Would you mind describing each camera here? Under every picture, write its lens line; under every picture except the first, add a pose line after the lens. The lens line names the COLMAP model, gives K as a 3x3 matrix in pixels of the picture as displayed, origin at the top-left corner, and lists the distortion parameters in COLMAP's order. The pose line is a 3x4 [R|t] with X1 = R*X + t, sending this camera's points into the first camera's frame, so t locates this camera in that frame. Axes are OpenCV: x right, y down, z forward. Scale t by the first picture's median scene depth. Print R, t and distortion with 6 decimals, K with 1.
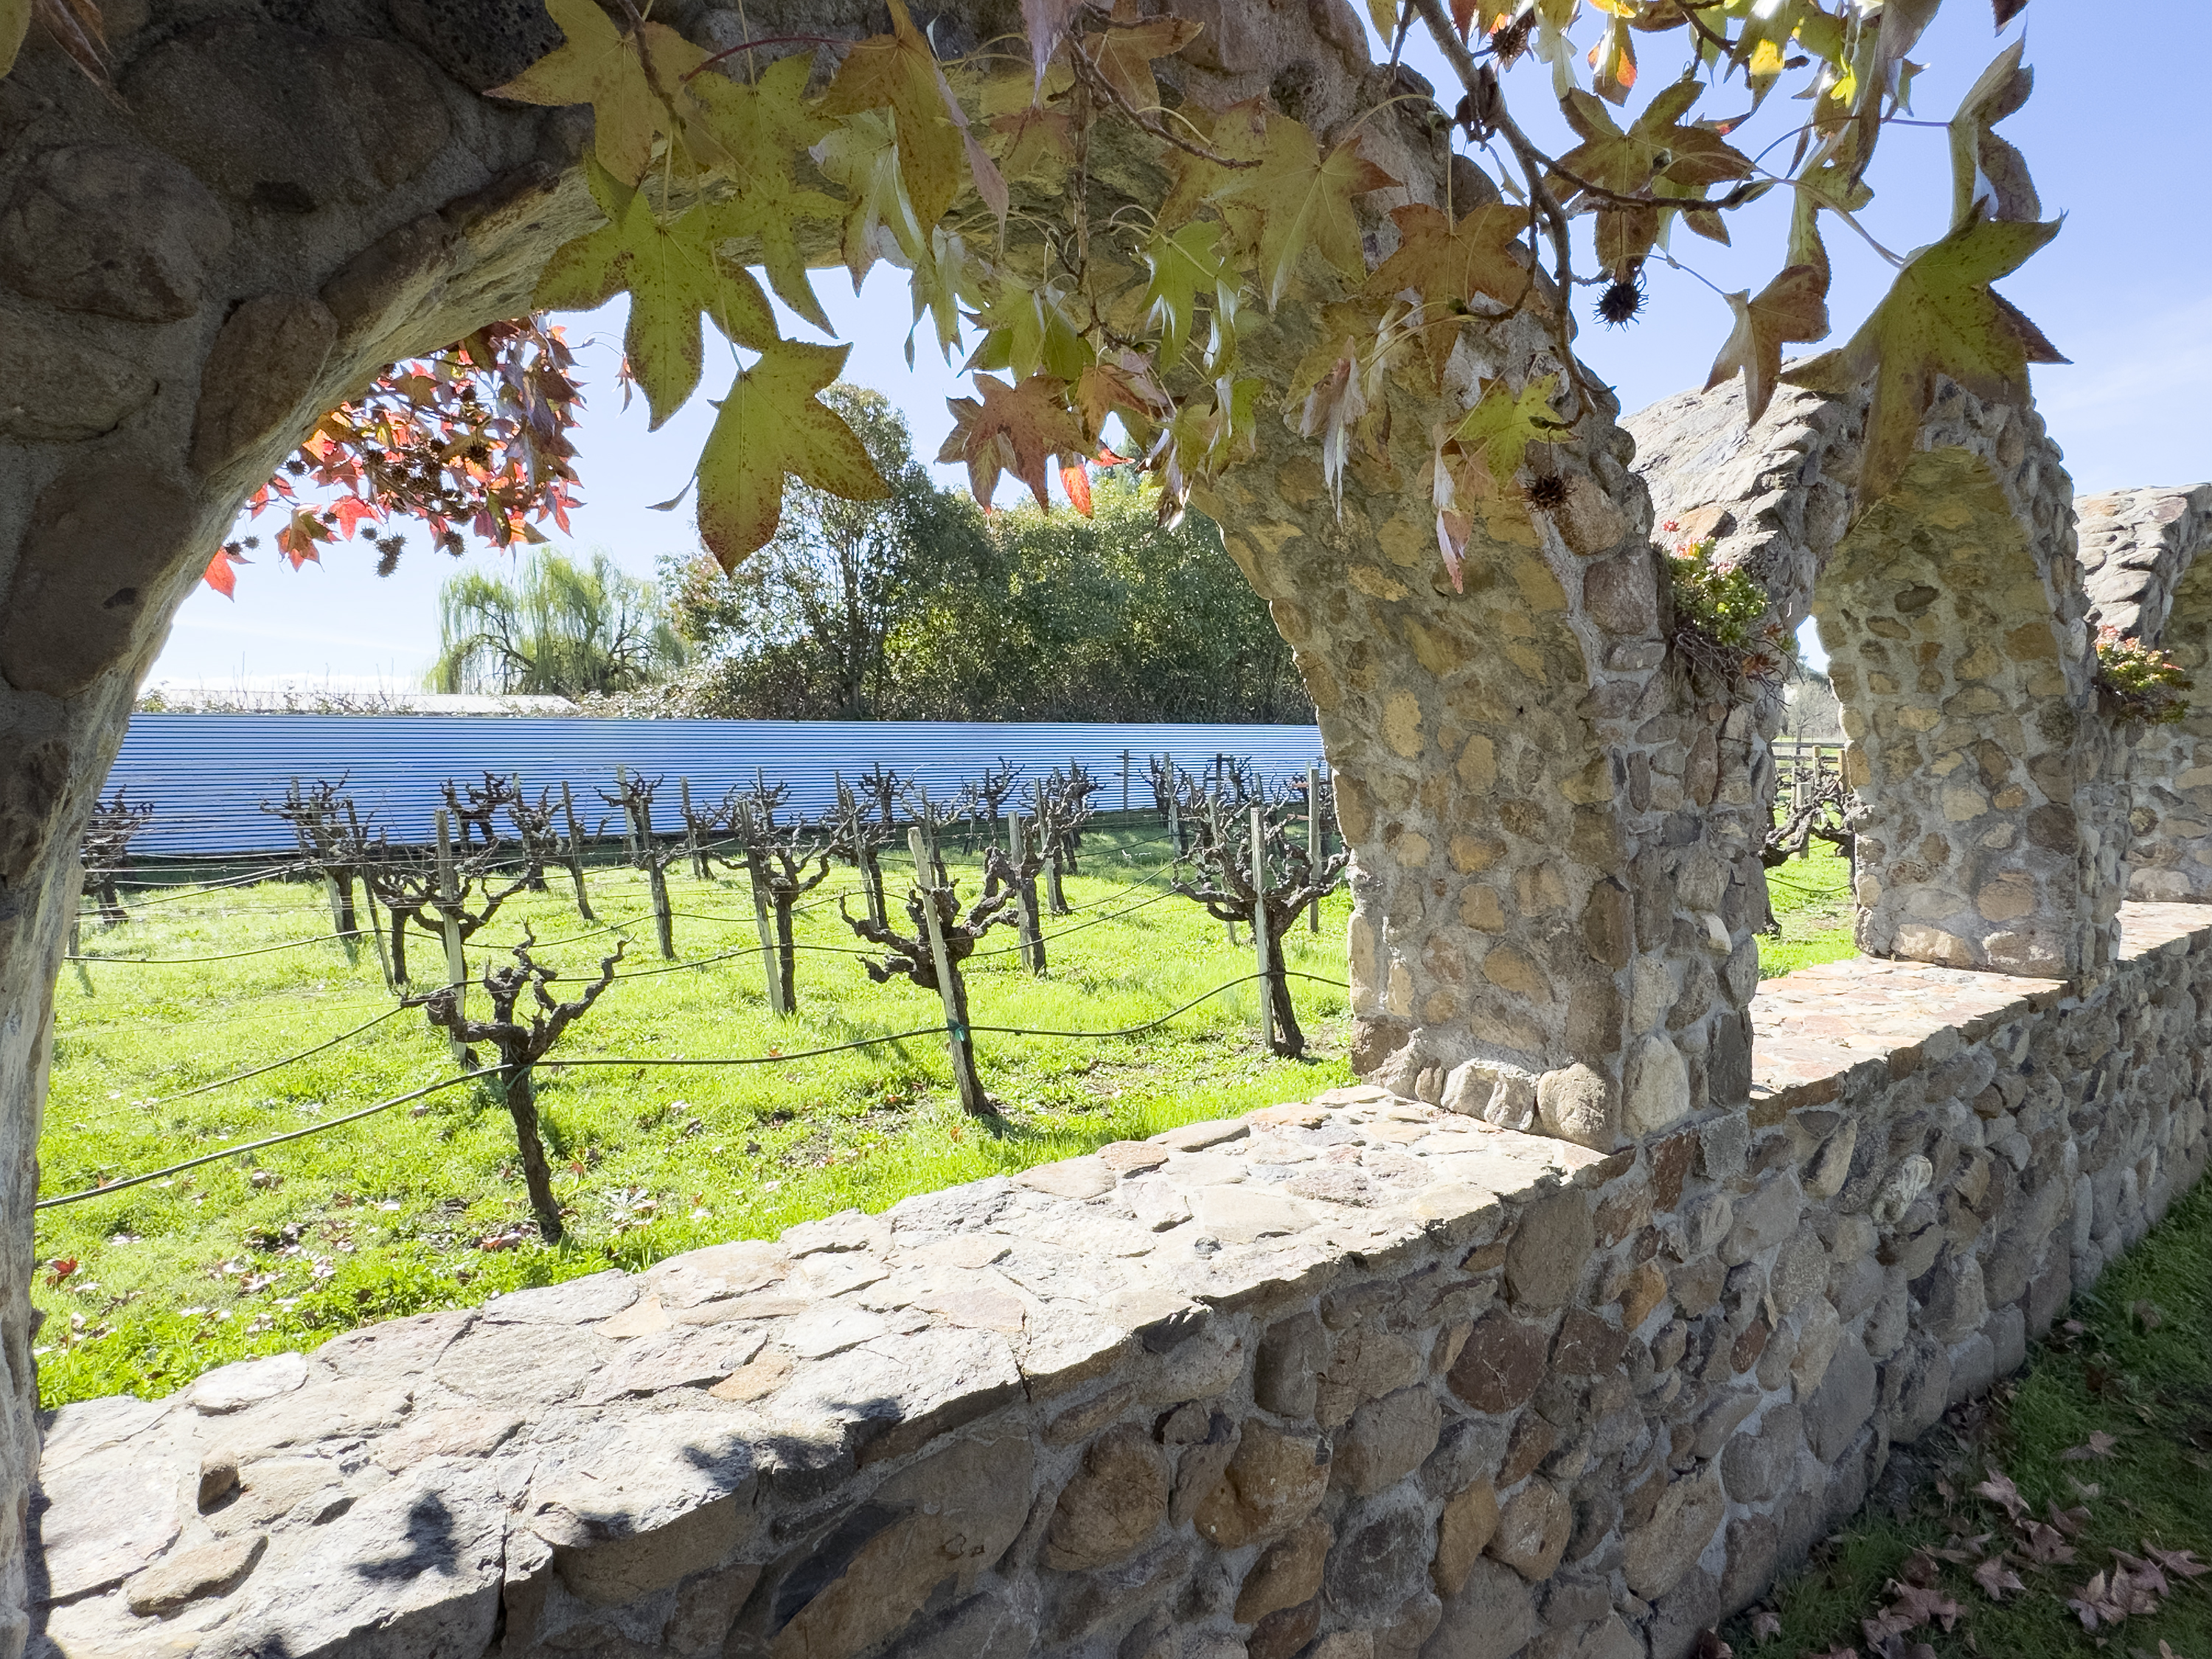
lens RADIAL K [[1178.4, 0, 1101.6], [0, 1178.4, 826.9], [0, 0, 1]] dist [-0.004352, 0.000361]
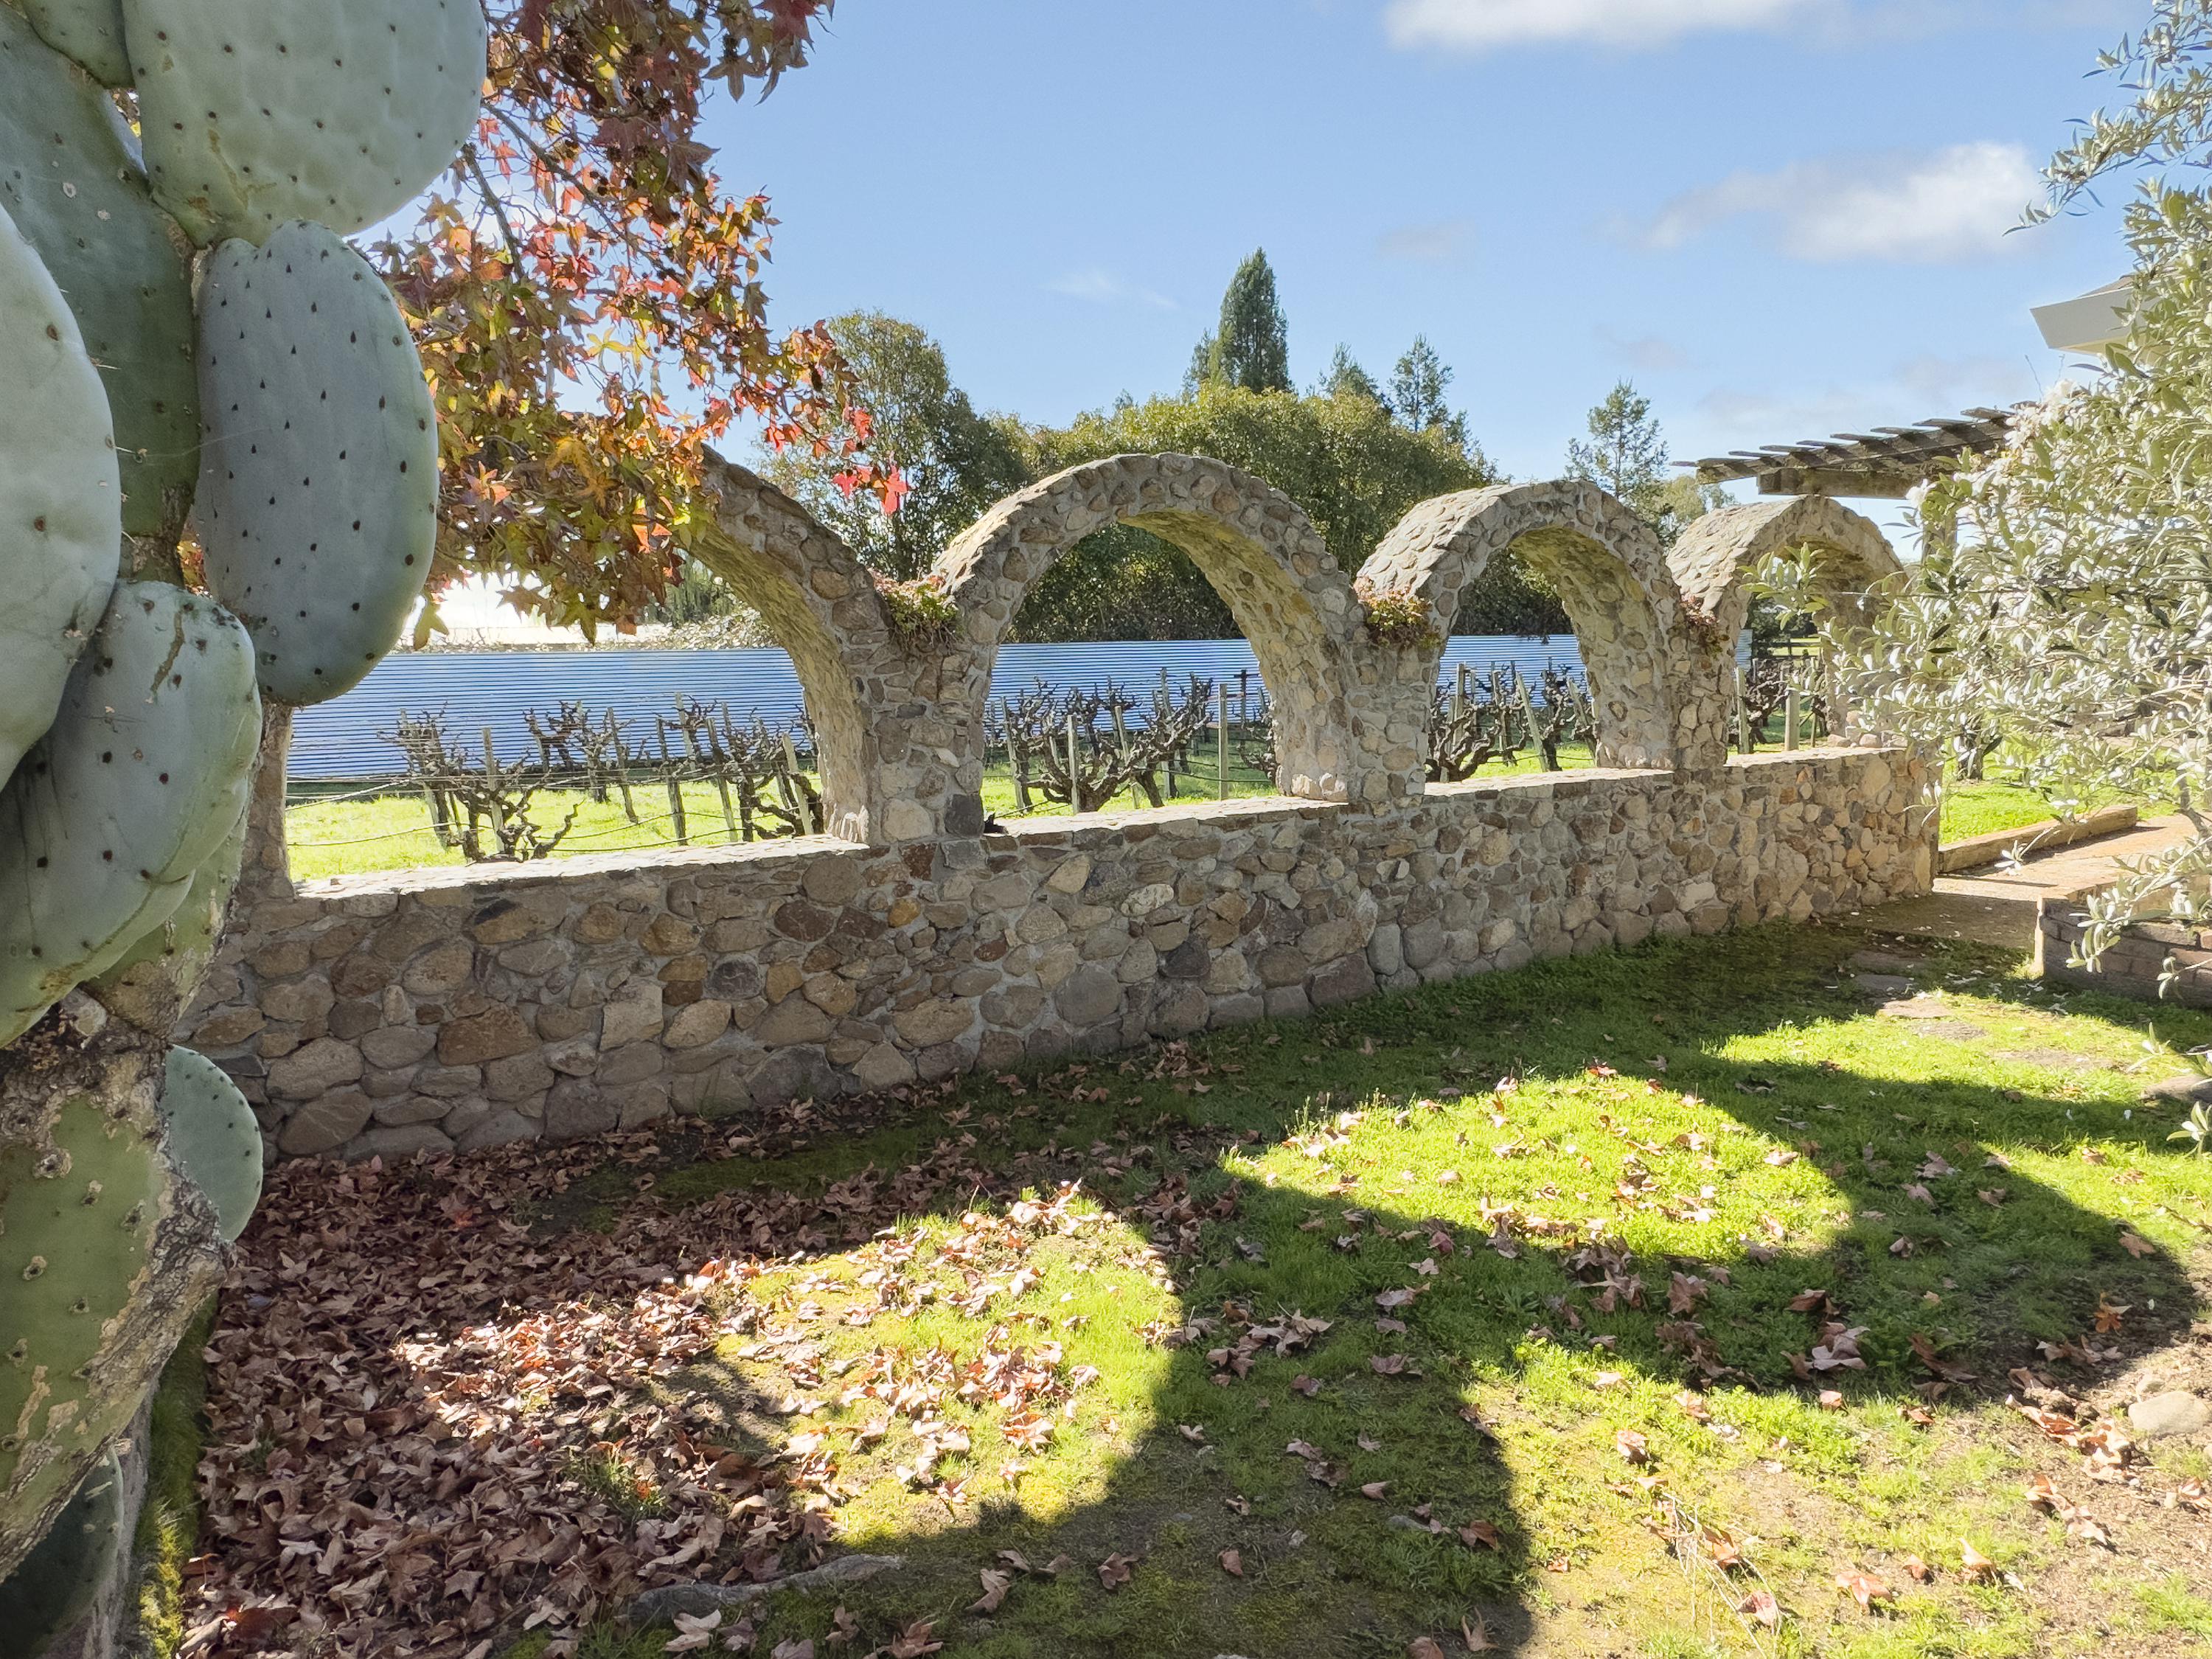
lens RADIAL K [[1325.3, 0, 1109.7], [0, 1325.3, 829.6], [0, 0, 1]] dist [-0.000316, -0.000207]
pose [[0.992192, -0.007612, -0.124490, 0.249466], [0.014693, 0.998319, 0.056059, 0.019907], [0.123854, -0.057451, 0.990636, -0.320876]]
